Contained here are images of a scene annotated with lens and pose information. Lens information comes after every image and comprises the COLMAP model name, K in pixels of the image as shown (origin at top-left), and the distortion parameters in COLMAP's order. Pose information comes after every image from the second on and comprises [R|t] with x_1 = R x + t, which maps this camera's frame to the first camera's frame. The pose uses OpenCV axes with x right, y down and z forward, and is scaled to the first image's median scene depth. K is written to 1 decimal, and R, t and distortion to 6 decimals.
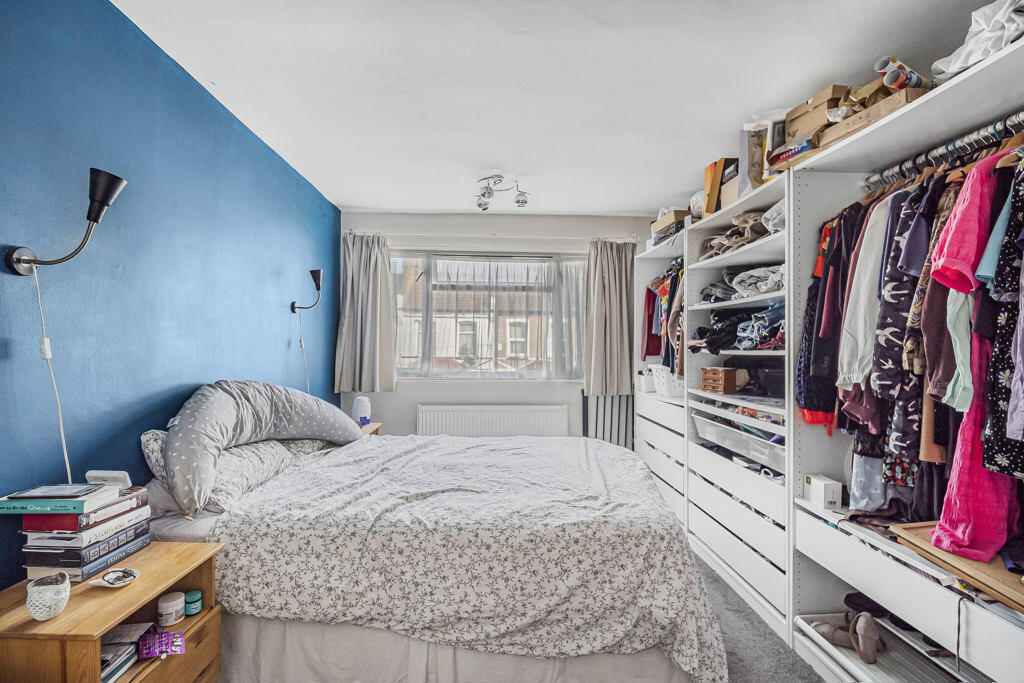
lens RADIAL K [[463.6, 0, 508.1], [0, 463.6, 343.1], [0, 0, 1]] dist [-0.018623, -0.000859]
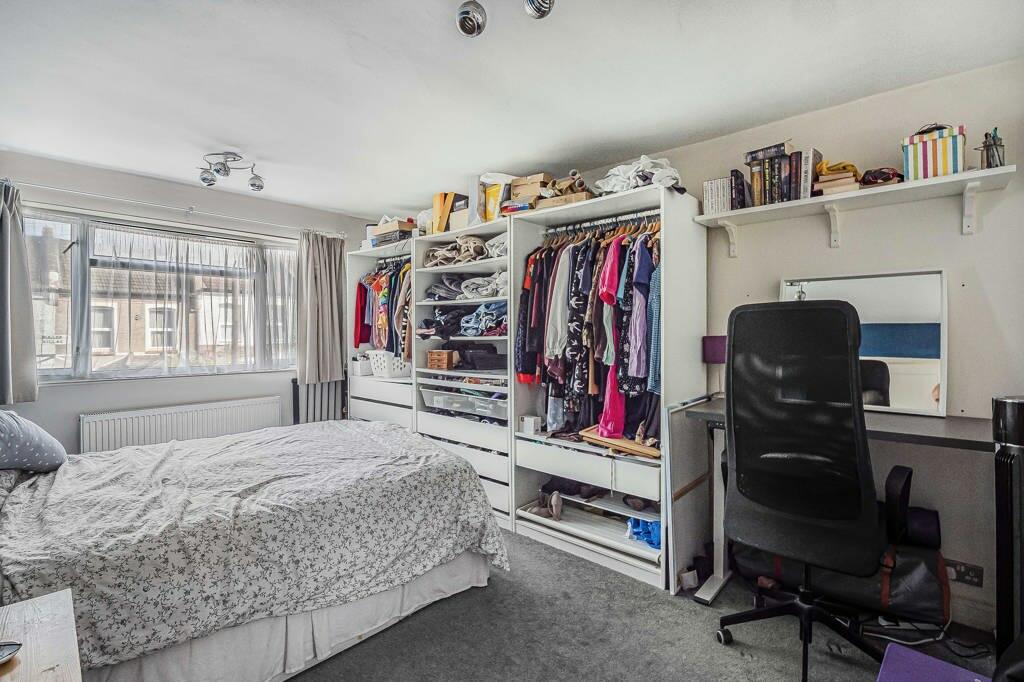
lens RADIAL K [[464.1, 0, 501.9], [0, 464.1, 335.2], [0, 0, 1]] dist [-0.018923, -0.001265]
pose [[0.711874, -0.014234, 0.702163, -0.525251], [0.008584, 0.999896, 0.011567, -0.005057], [-0.702255, -0.002206, 0.711922, -0.072102]]
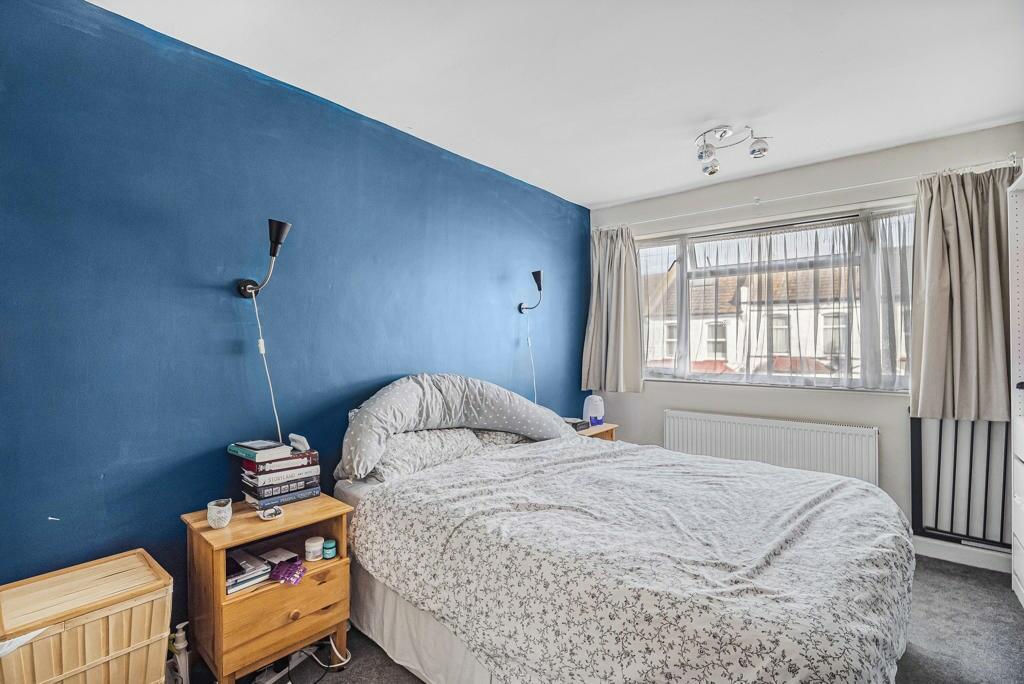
lens RADIAL K [[466.1, 0, 510.7], [0, 466.1, 338.4], [0, 0, 1]] dist [-0.014989, -0.000365]
pose [[0.741900, -0.015688, -0.670327, 0.428377], [0.011051, 0.999877, -0.011170, 0.008209], [0.670419, 0.000879, 0.741982, 0.308254]]
